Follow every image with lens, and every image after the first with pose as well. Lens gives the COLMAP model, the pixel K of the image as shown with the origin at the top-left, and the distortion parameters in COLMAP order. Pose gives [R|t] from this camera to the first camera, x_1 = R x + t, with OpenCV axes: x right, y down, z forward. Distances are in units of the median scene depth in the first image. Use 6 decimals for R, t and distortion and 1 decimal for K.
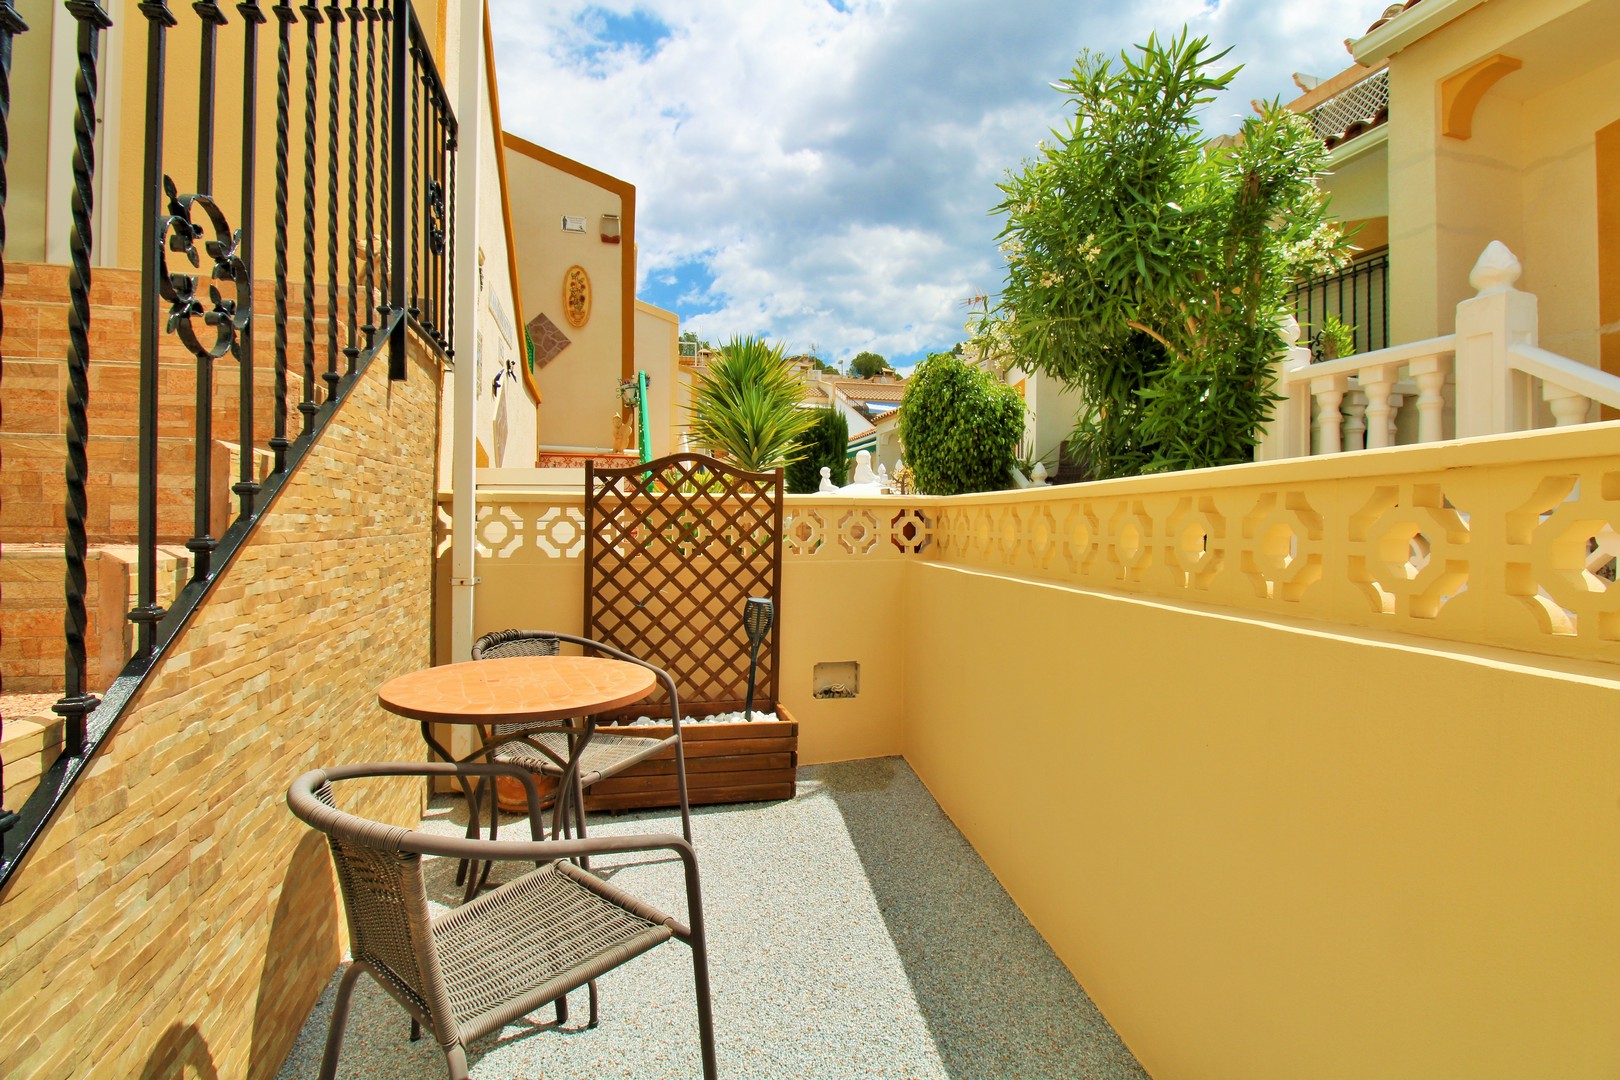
lens RADIAL K [[769.5, 0, 823.2], [0, 769.5, 523.9], [0, 0, 1]] dist [-0.000767, -0.015107]
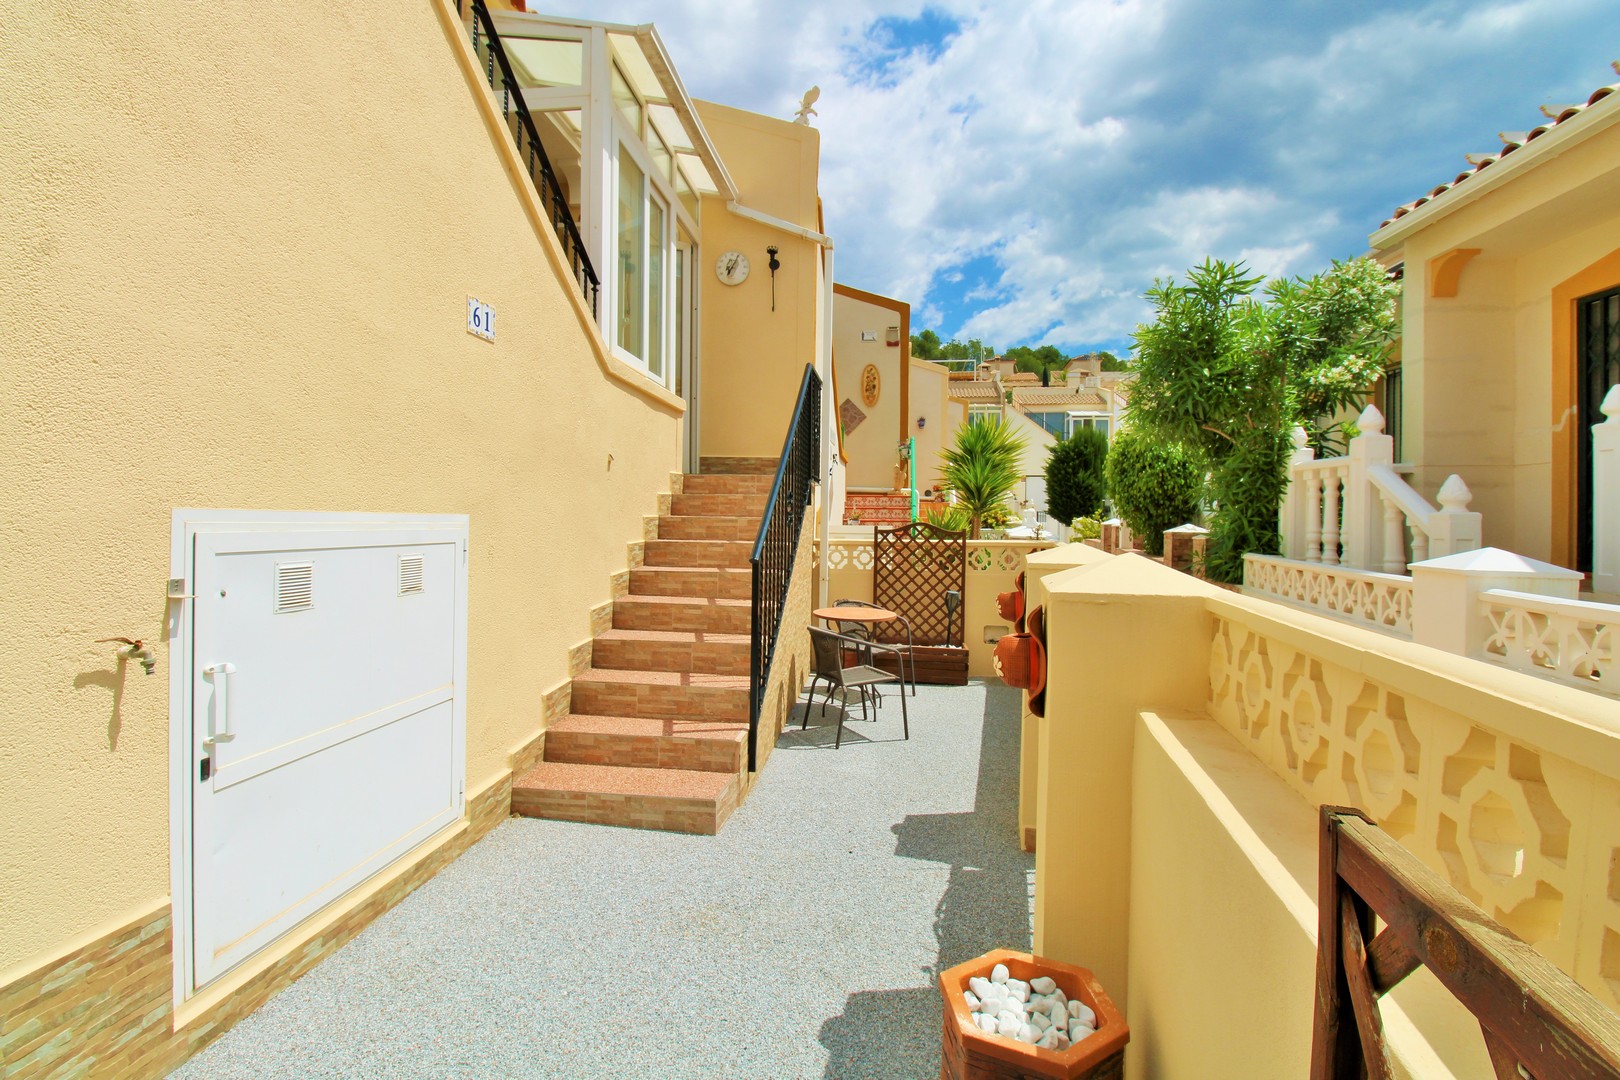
lens RADIAL K [[769.5, 0, 823.2], [0, 769.5, 523.9], [0, 0, 1]] dist [-0.000767, -0.015107]
pose [[0.933039, 0.008142, -0.359683, 0.334255], [-0.007739, 0.999967, 0.002561, -0.088418], [0.359692, 0.000394, 0.933071, -1.069612]]
